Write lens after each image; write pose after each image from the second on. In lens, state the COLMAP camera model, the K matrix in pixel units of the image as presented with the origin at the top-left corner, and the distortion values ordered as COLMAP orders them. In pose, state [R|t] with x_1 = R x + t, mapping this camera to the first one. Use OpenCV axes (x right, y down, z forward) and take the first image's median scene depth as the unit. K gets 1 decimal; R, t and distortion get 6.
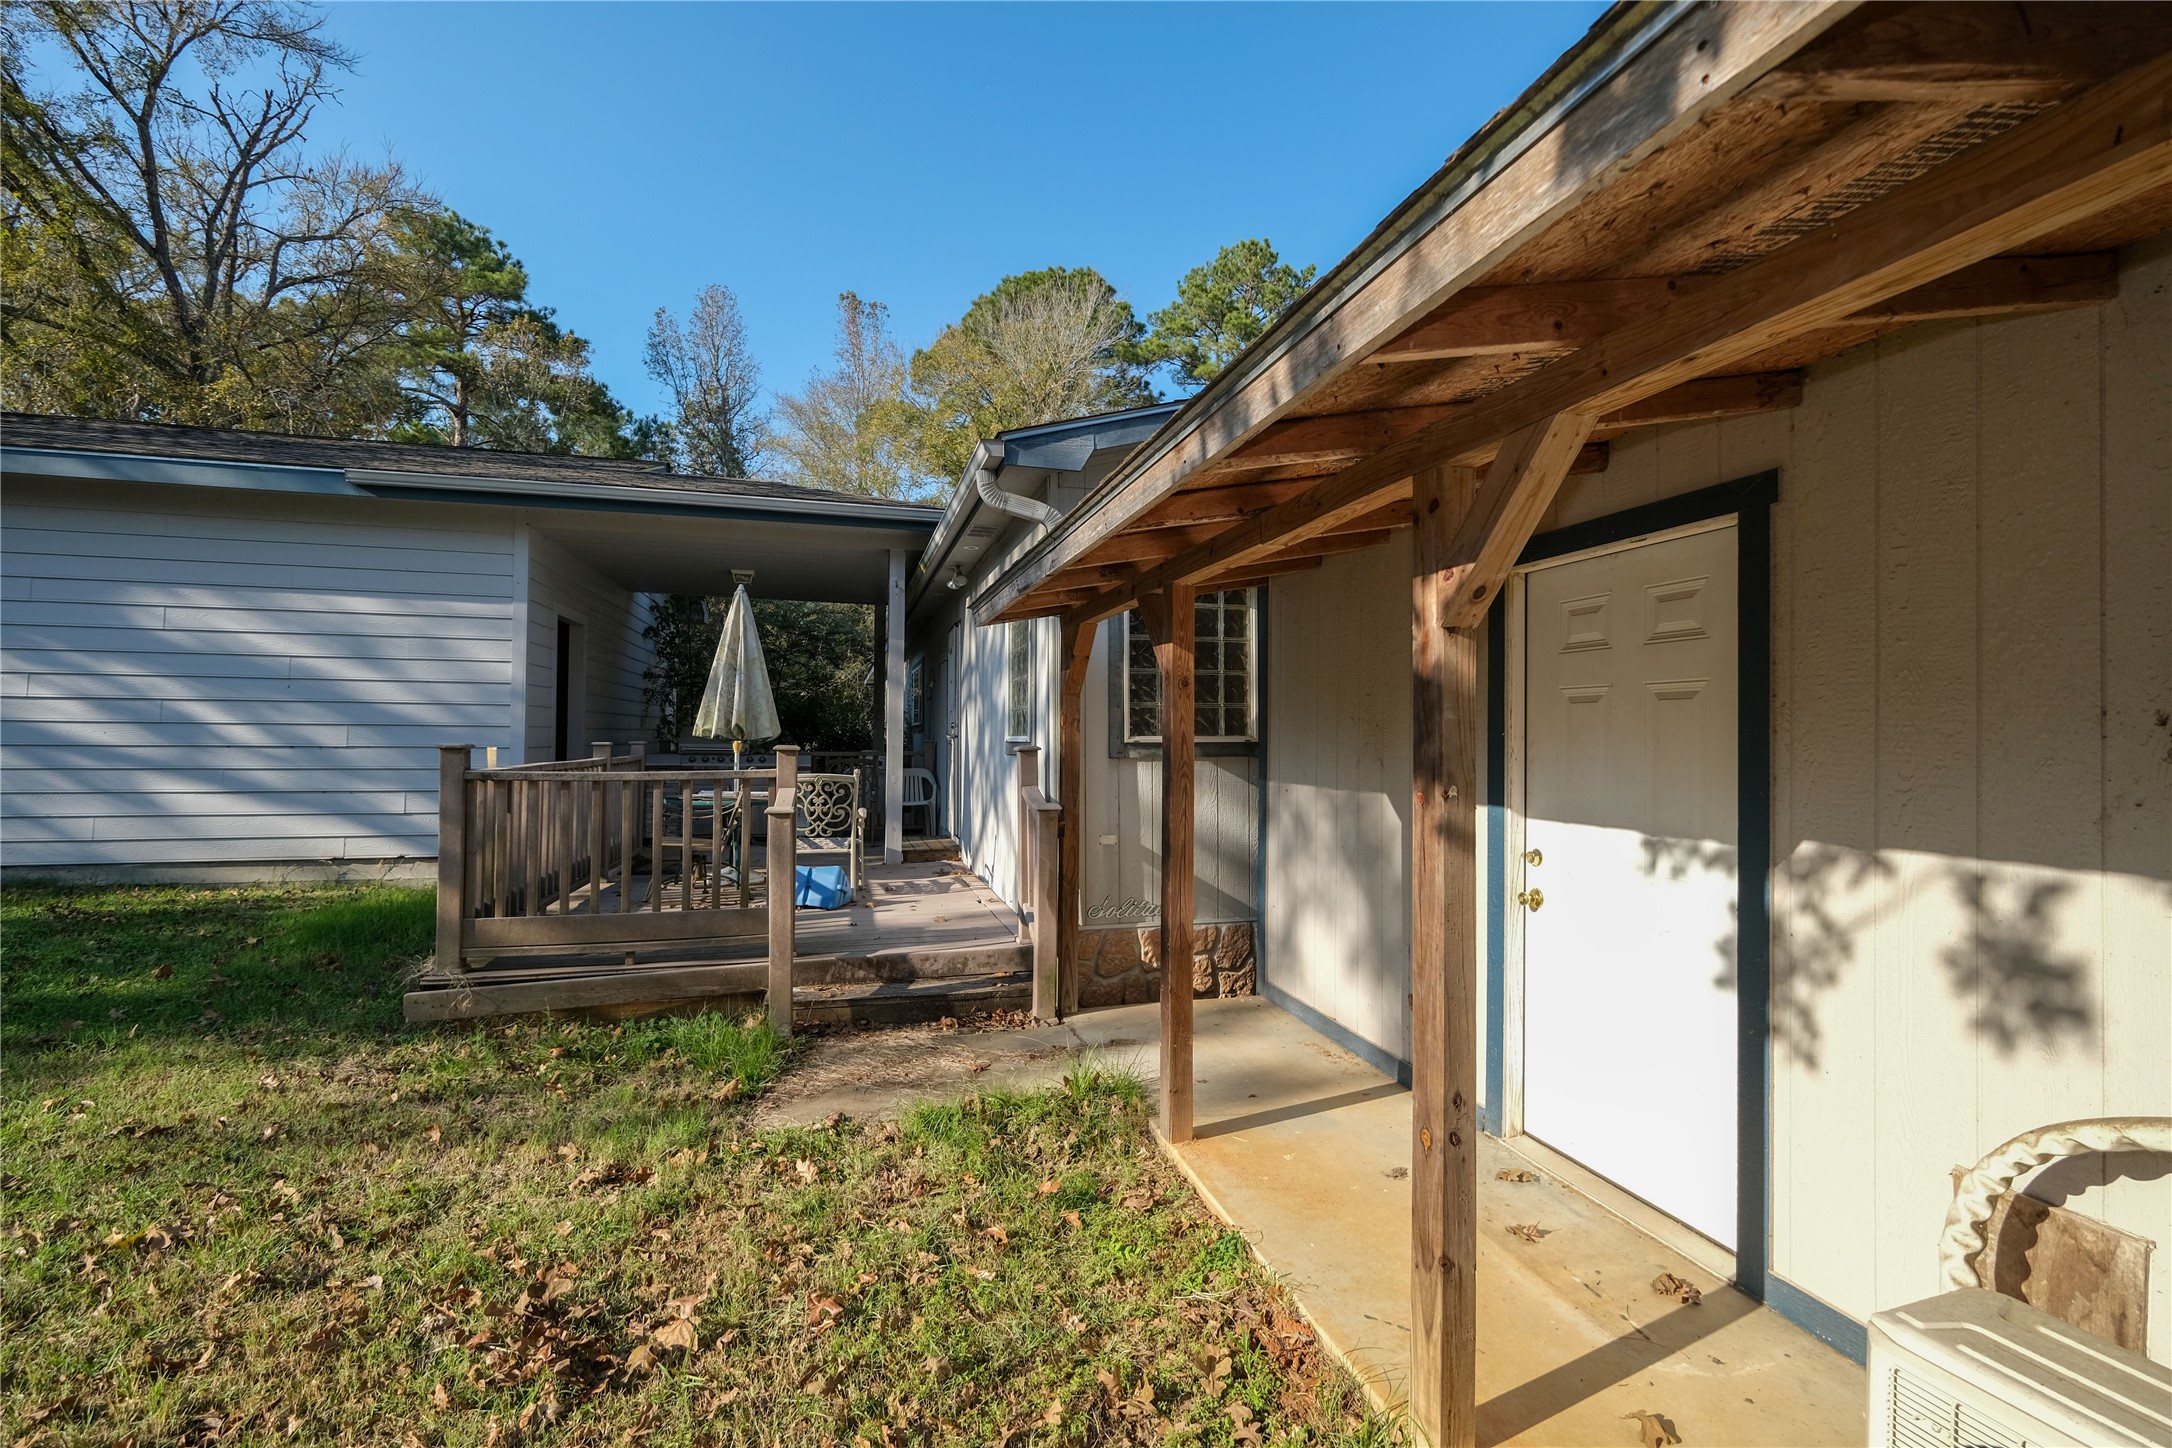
lens RADIAL K [[955.8, 0, 1088.4], [0, 955.8, 726.4], [0, 0, 1]] dist [0.003025, -0.000643]
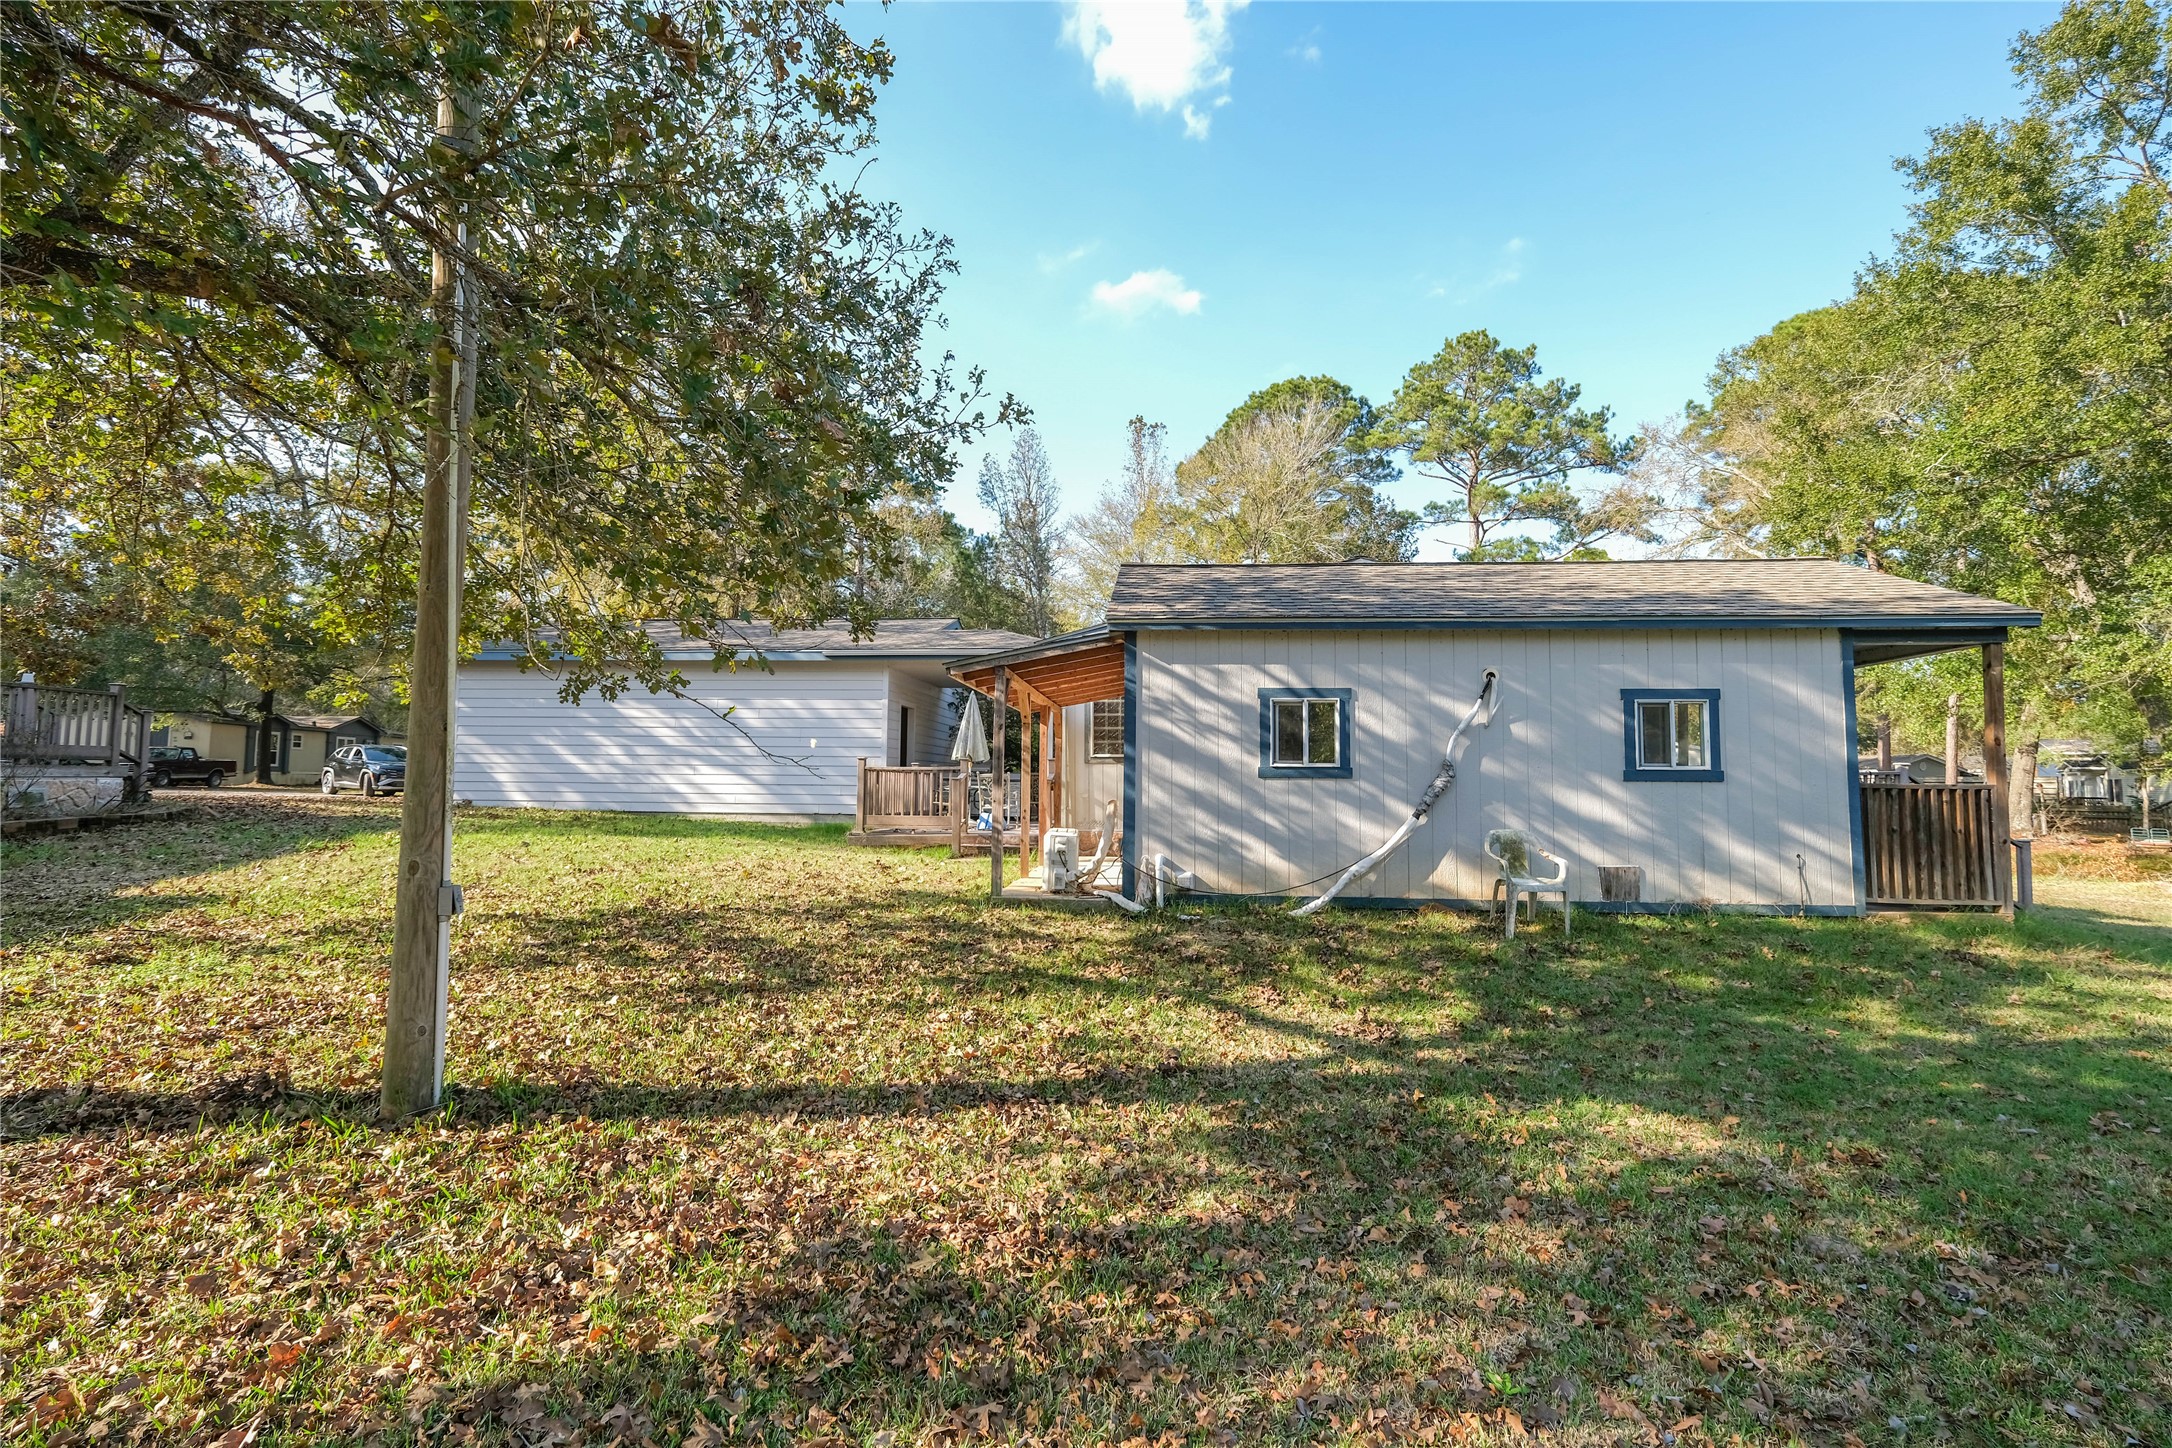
lens RADIAL K [[955.8, 0, 1085.4], [0, 955.8, 726.5], [0, 0, 1]] dist [0.003025, -0.000643]
pose [[0.941783, -0.022698, -0.335454, 0.112490], [0.004944, 0.998546, -0.053683, 0.009328], [0.336184, 0.048900, 0.940526, -0.176984]]
